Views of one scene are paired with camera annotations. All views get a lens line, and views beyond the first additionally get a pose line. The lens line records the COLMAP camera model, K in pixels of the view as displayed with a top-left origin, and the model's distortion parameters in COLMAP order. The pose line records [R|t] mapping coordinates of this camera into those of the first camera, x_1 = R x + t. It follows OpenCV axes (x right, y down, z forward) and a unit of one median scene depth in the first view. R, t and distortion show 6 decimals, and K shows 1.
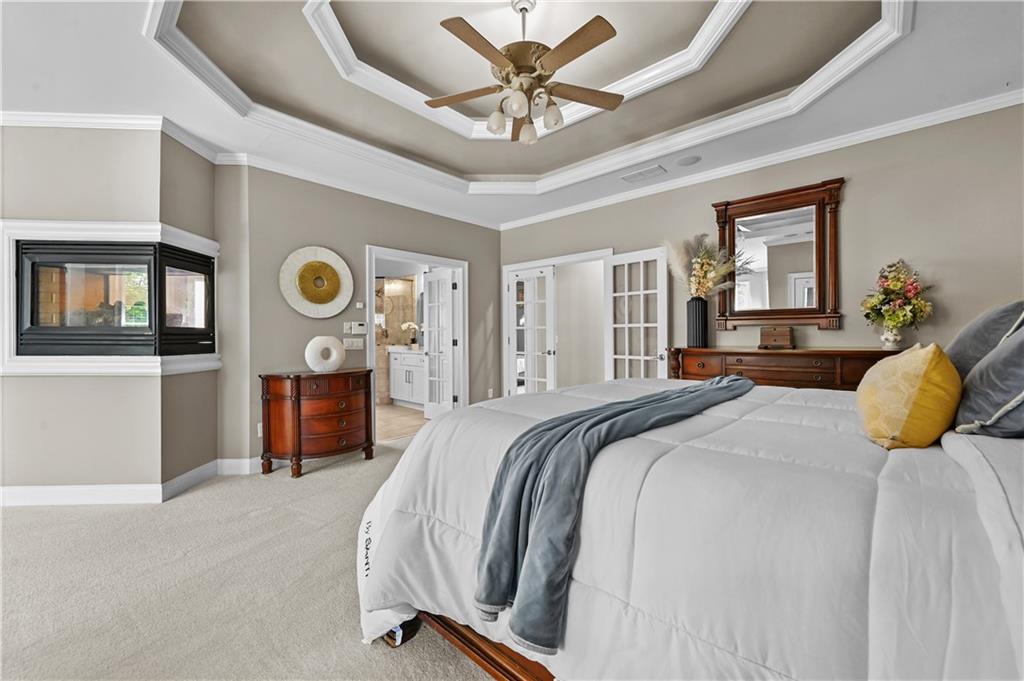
lens RADIAL K [[408.6, 0, 514.3], [0, 408.6, 332.8], [0, 0, 1]] dist [0.001442, 0.000075]
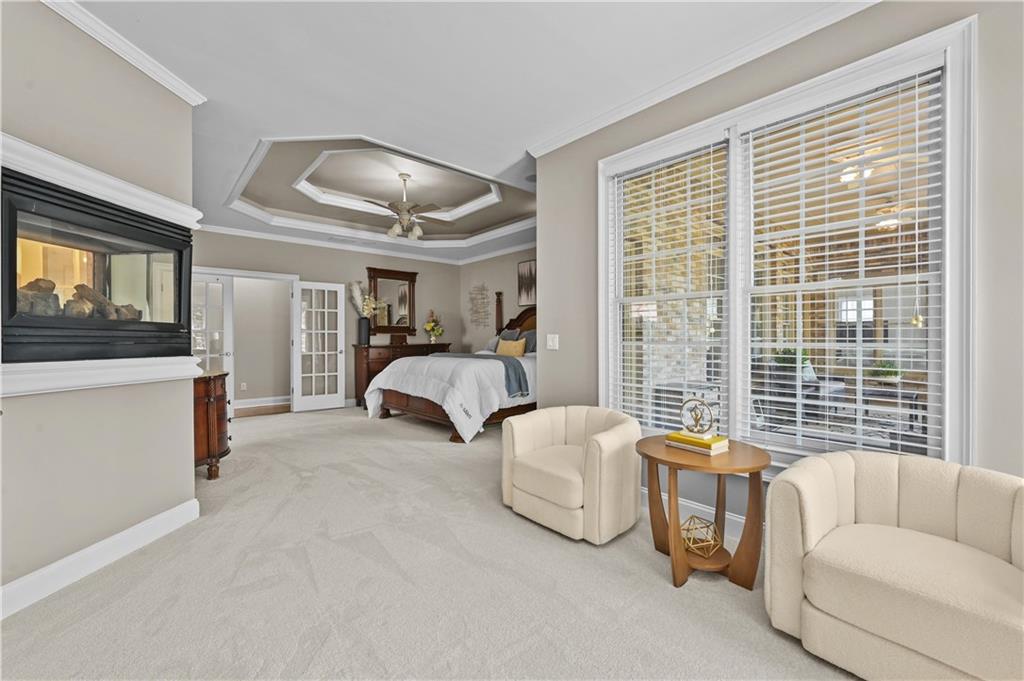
lens RADIAL K [[408.6, 0, 514.2], [0, 408.6, 341.4], [0, 0, 1]] dist [0.001442, 0.000075]
pose [[0.106856, 0.001540, 0.994273, -1.460049], [0.004346, 0.999989, -0.002015, 0.030070], [-0.994265, 0.004536, 0.106848, 0.184251]]
